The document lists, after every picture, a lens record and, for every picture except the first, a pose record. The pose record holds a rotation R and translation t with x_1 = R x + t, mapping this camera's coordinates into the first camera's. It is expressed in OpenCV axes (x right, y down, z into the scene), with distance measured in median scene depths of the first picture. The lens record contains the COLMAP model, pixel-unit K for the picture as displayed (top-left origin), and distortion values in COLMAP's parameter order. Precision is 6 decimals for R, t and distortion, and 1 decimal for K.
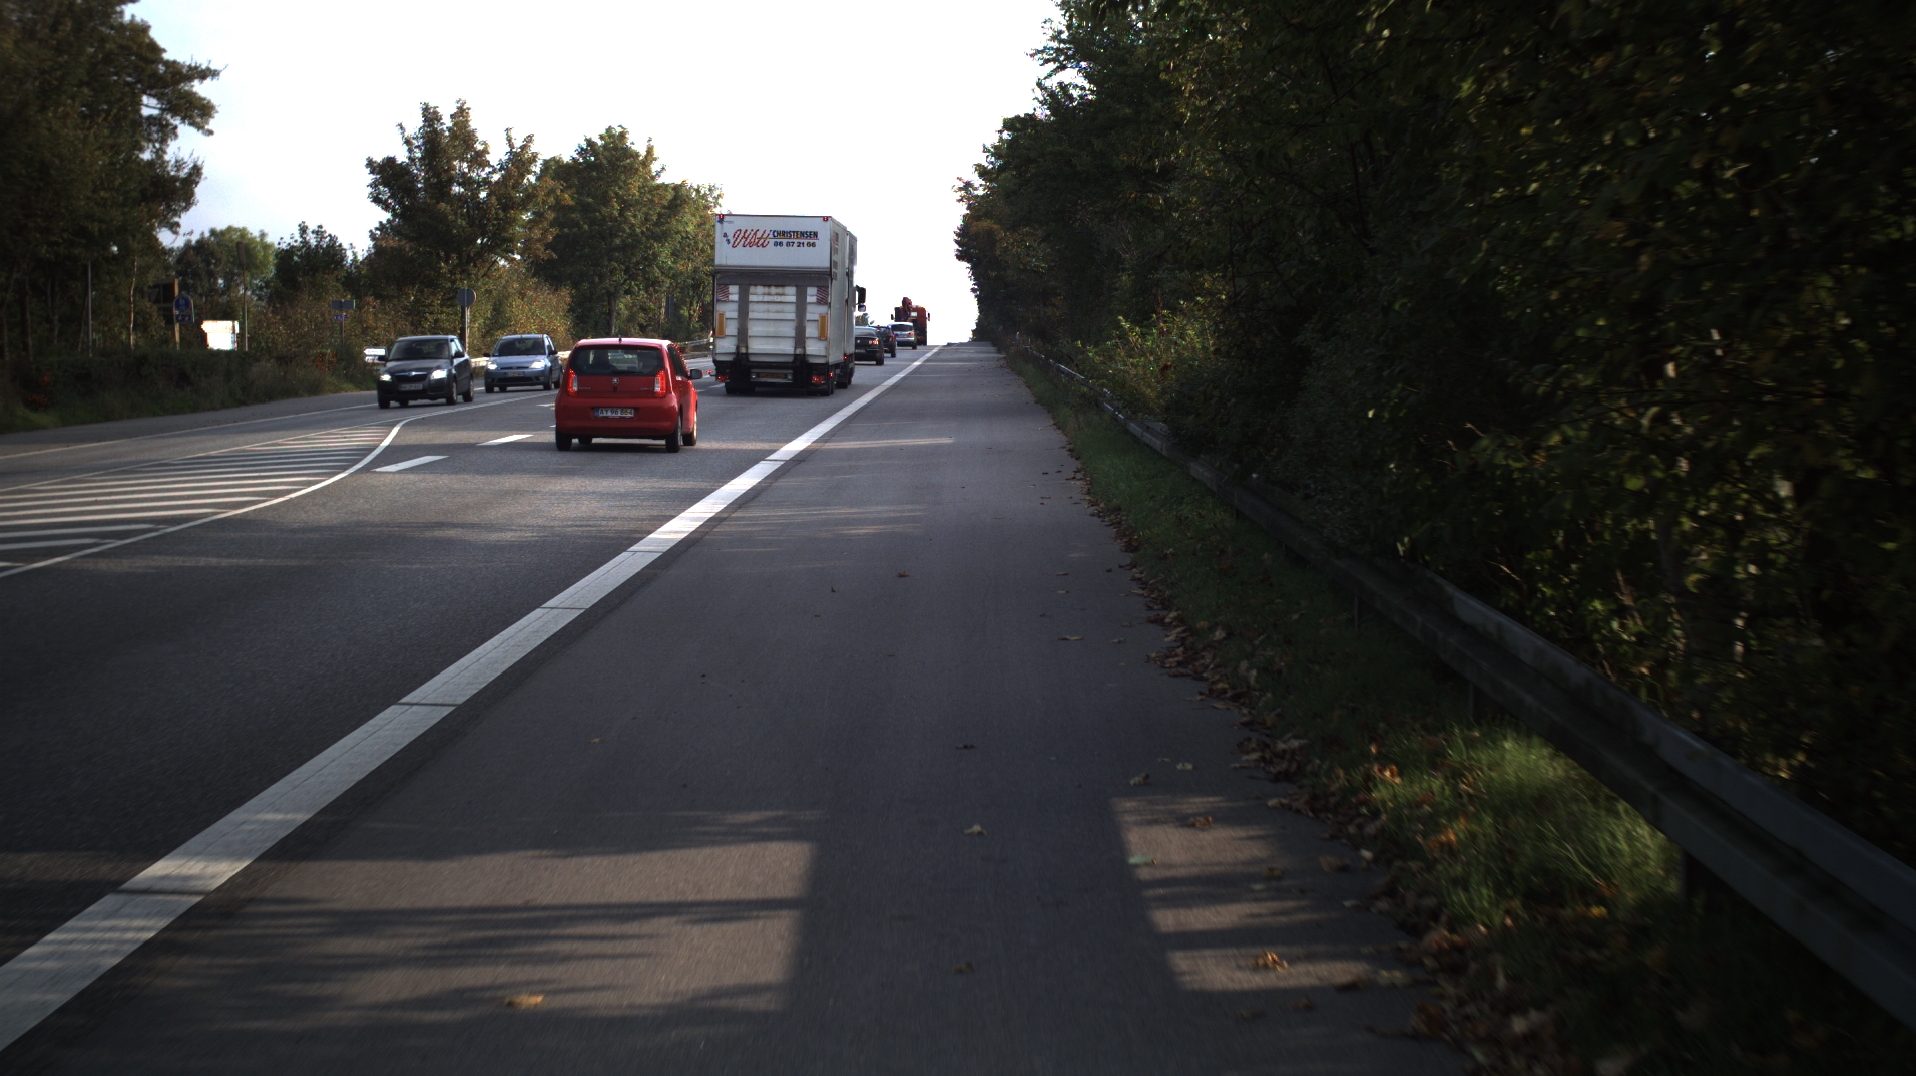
lens RADIAL K [[3823.7, 0, 958.1], [0, 3823.7, 582.8], [0, 0, 1]] dist [-0.634660, 0.266574]
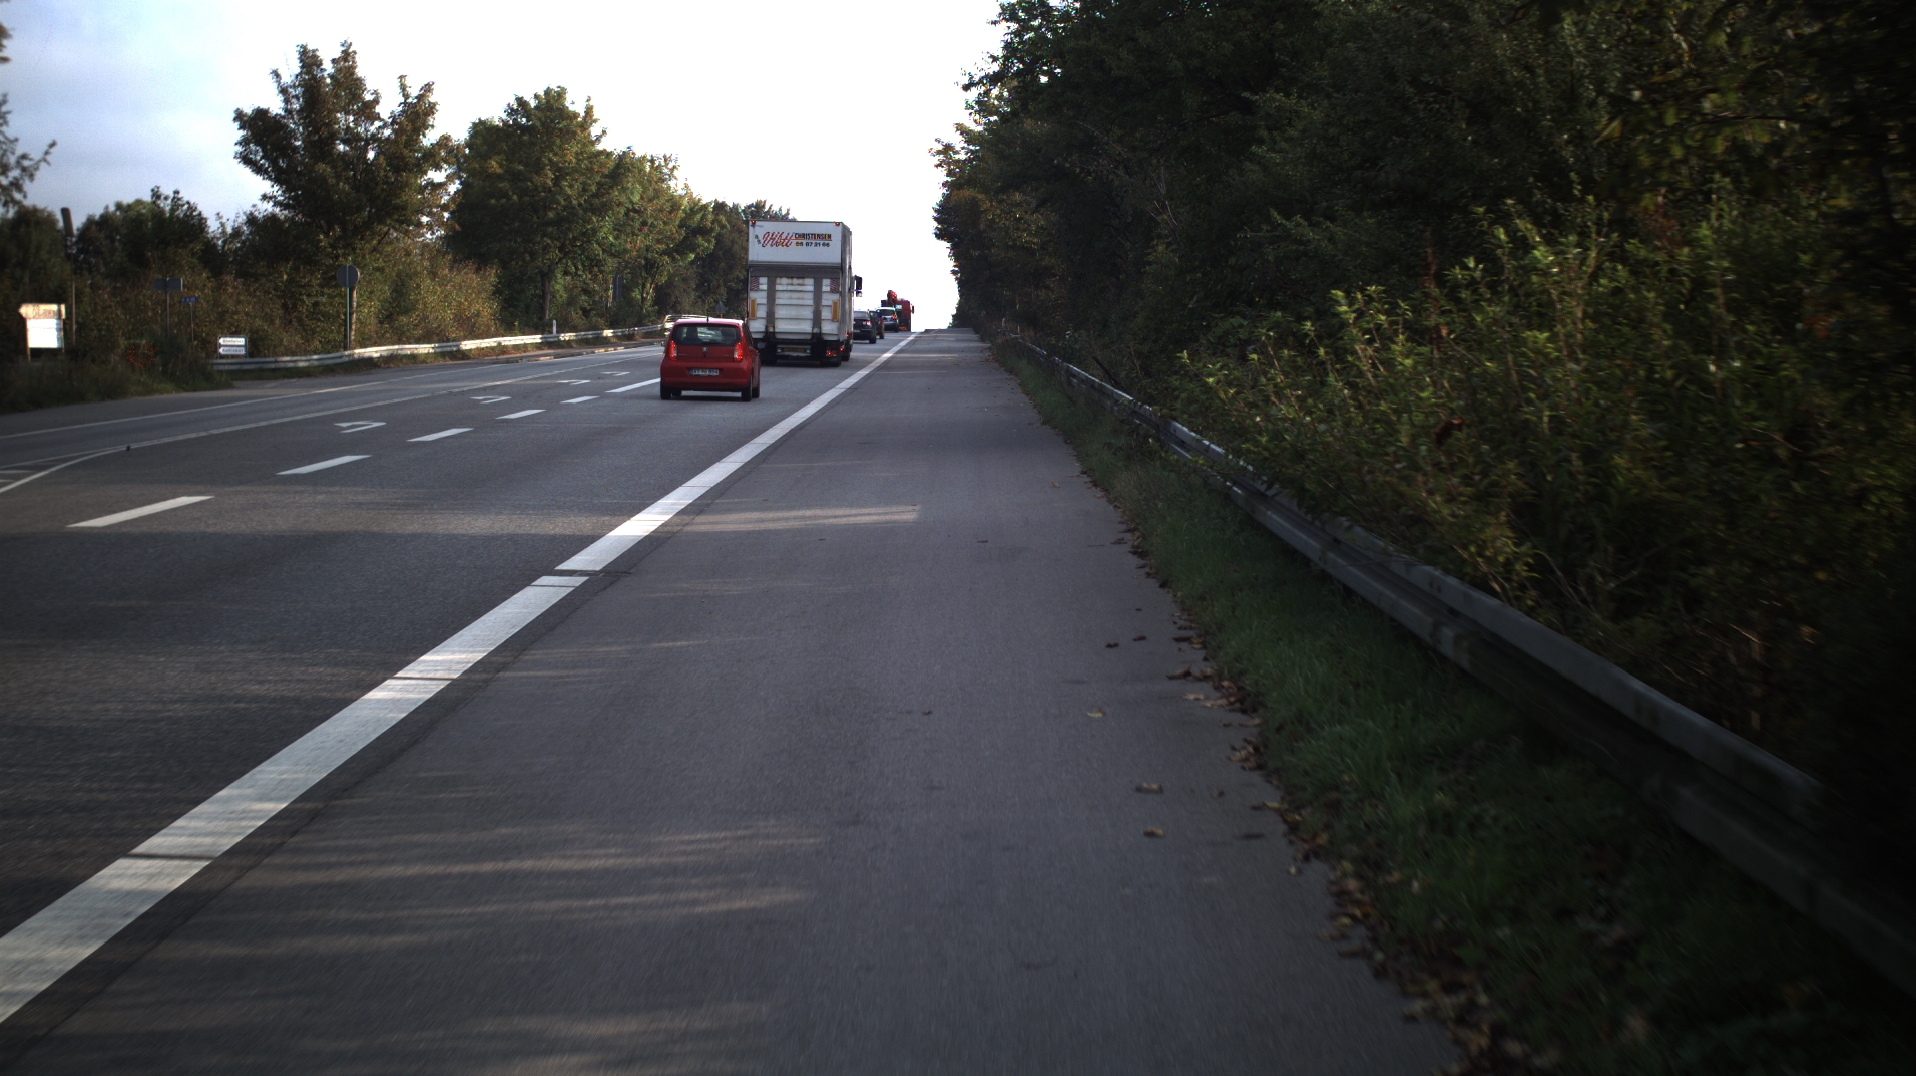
lens RADIAL K [[2703.7, 0, 958.0], [0, 2703.7, 538.0], [0, 0, 1]] dist [-0.365223, 0.081177]
pose [[0.999973, 0.003995, 0.006147, 0.001545], [-0.004099, 0.999848, 0.016958, -0.027949], [-0.006078, -0.016982, 0.999837, 0.409879]]
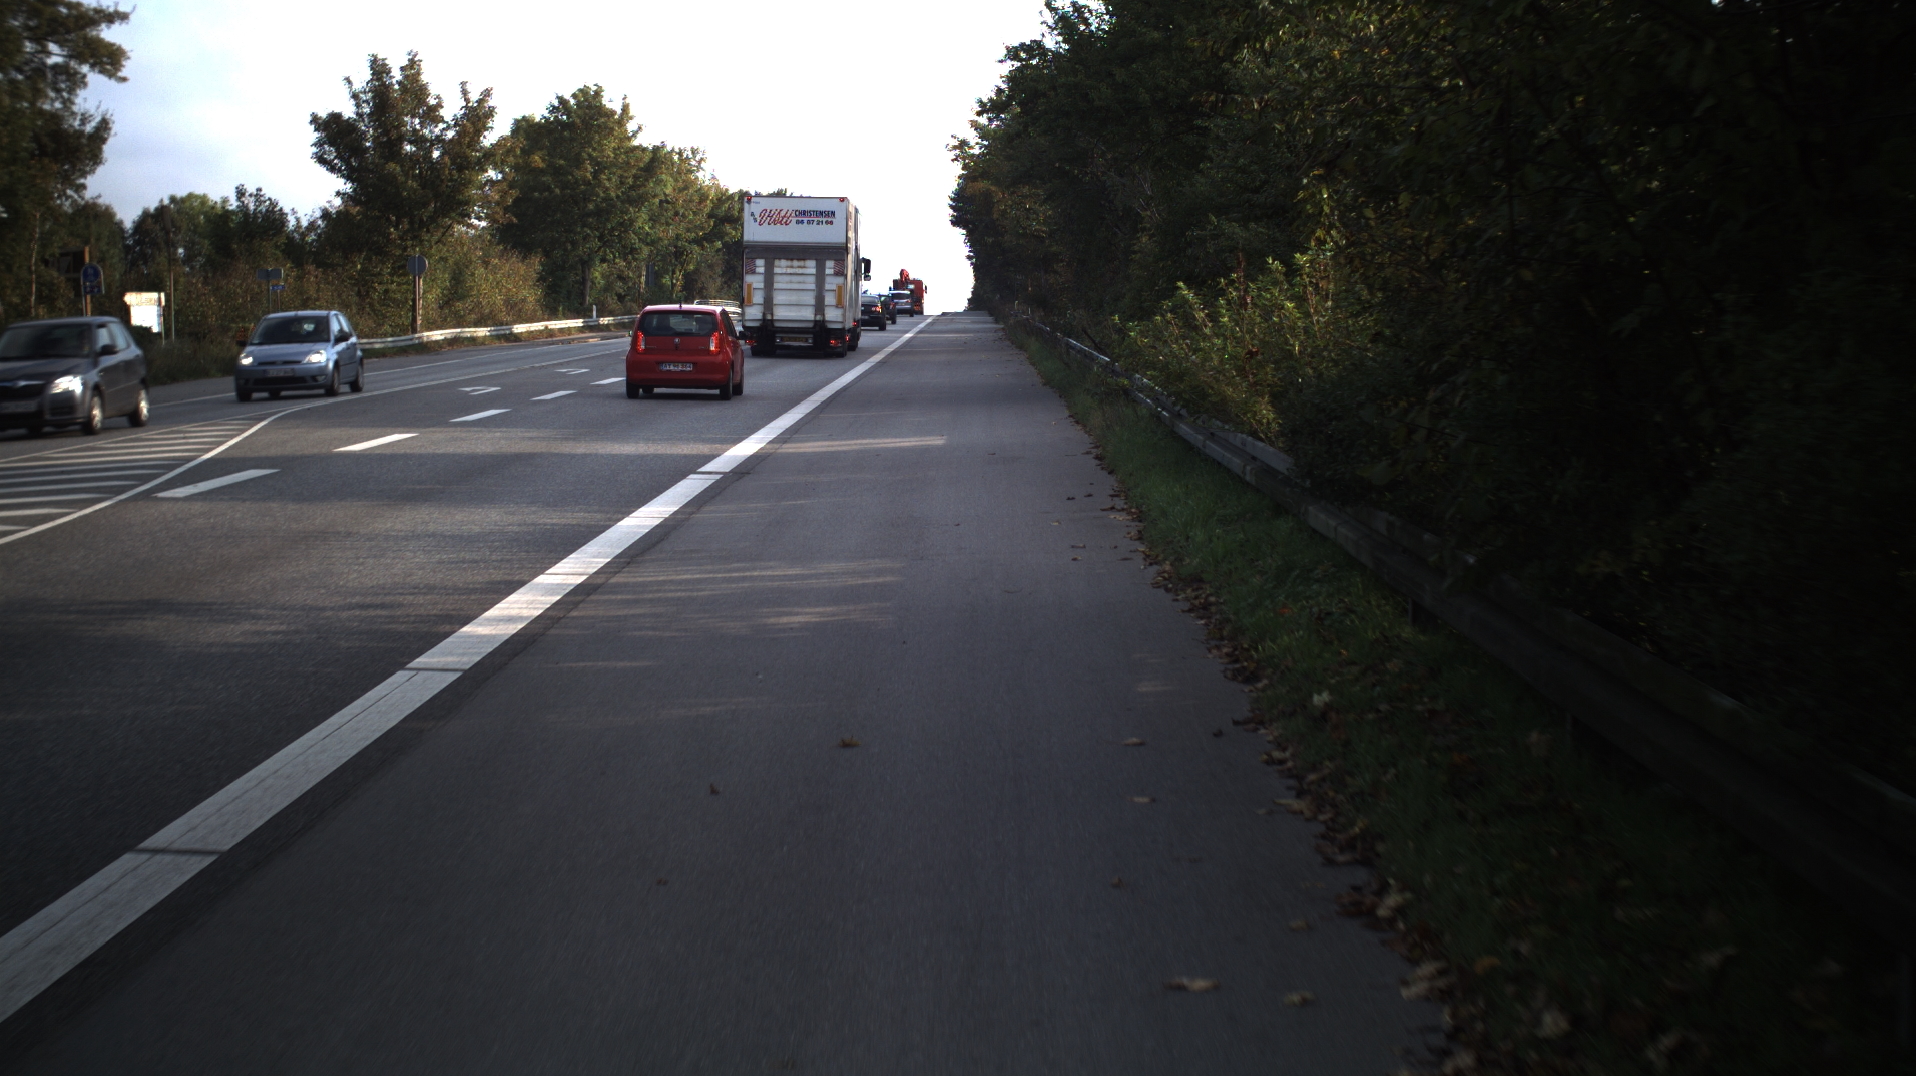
lens RADIAL K [[3169.1, 0, 998.2], [0, 3169.1, 540.1], [0, 0, 1]] dist [-0.443860, -0.035368]
pose [[0.999906, -0.002777, 0.013434, 0.000565], [0.002641, 0.999946, 0.010095, -0.016098], [-0.013462, -0.010058, 0.999859, 0.239975]]
